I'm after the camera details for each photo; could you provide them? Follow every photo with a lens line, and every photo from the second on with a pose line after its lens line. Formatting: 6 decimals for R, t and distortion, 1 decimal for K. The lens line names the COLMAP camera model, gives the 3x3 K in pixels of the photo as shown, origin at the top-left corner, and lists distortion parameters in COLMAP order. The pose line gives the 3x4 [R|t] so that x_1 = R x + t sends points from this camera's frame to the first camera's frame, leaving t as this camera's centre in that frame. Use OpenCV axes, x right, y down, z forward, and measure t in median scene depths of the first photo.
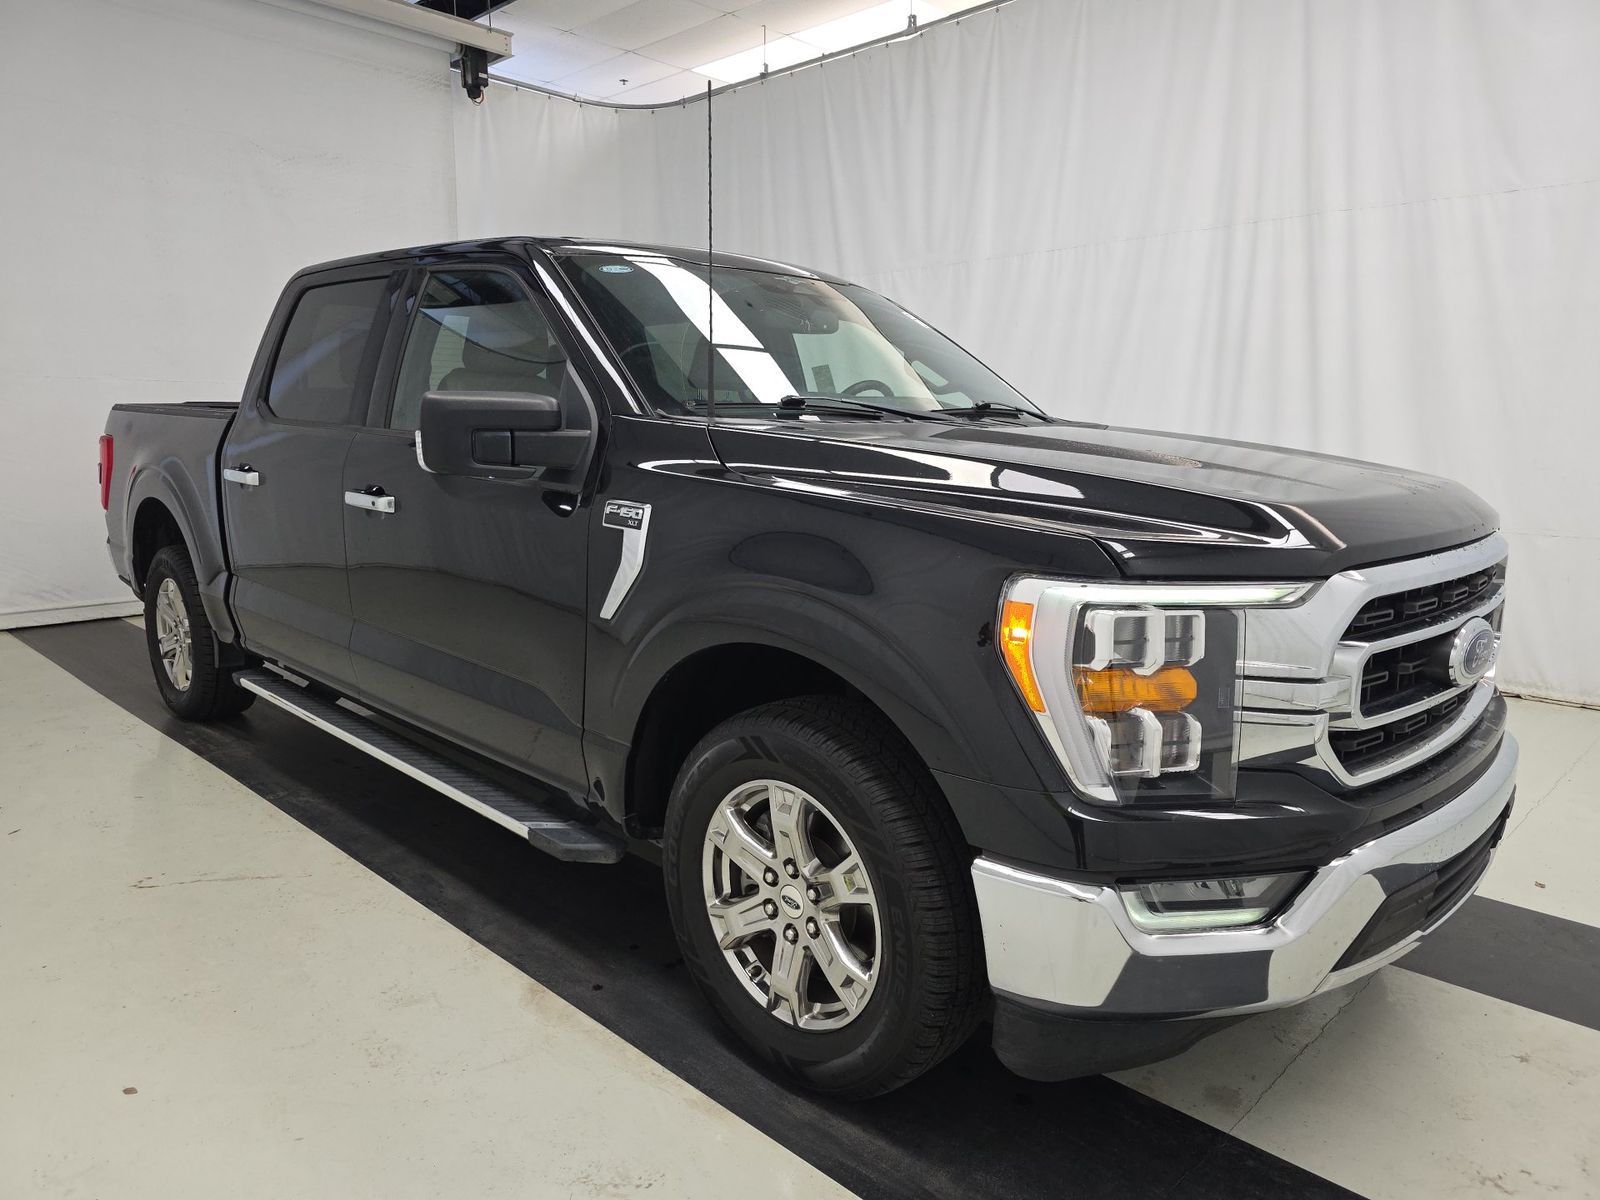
lens RADIAL K [[1043.2, 0, 800.0], [0, 1043.2, 600.0], [0, 0, 1]] dist [0.004989, 0.000716]
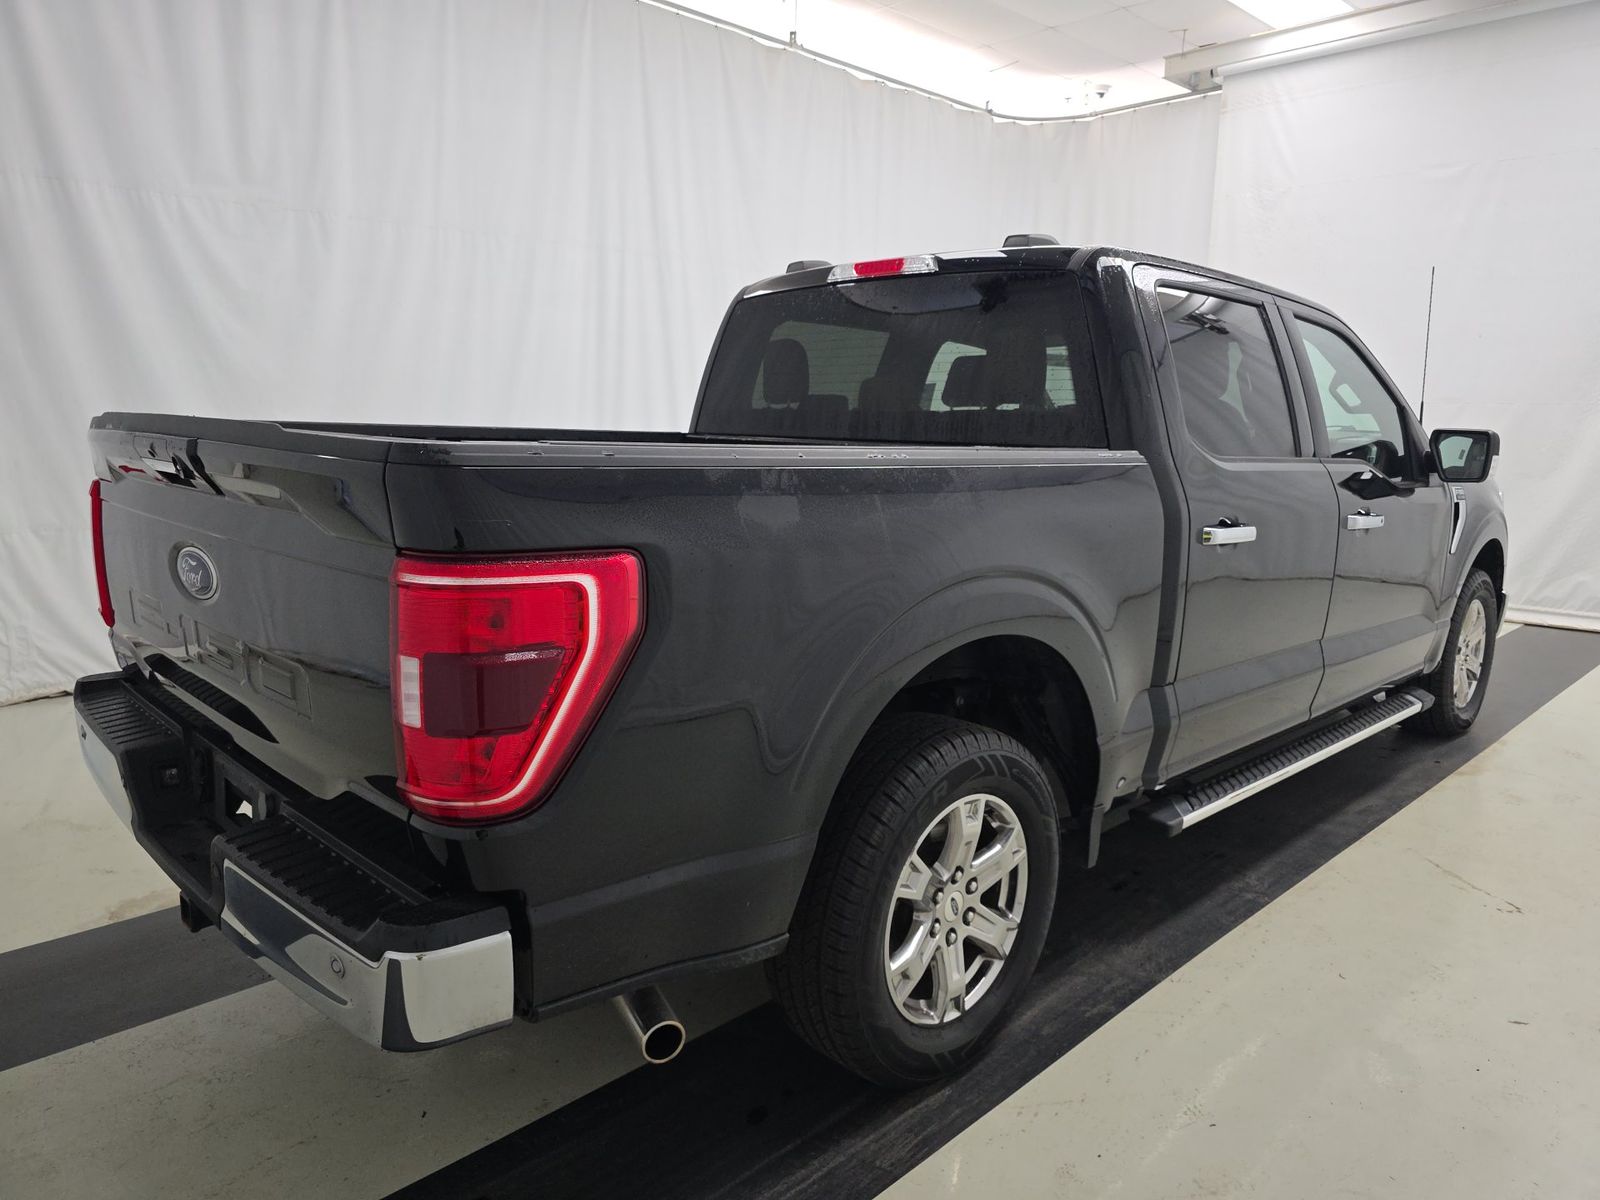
lens RADIAL K [[1078.4, 0, 802.6], [0, 1078.4, 642.0], [0, 0, 1]] dist [0.003983, 0.003236]
pose [[0.027351, -0.208315, 0.977679, -1.320263], [0.149947, 0.967834, 0.202023, -0.245910], [-0.988316, 0.141075, 0.057707, 1.278609]]
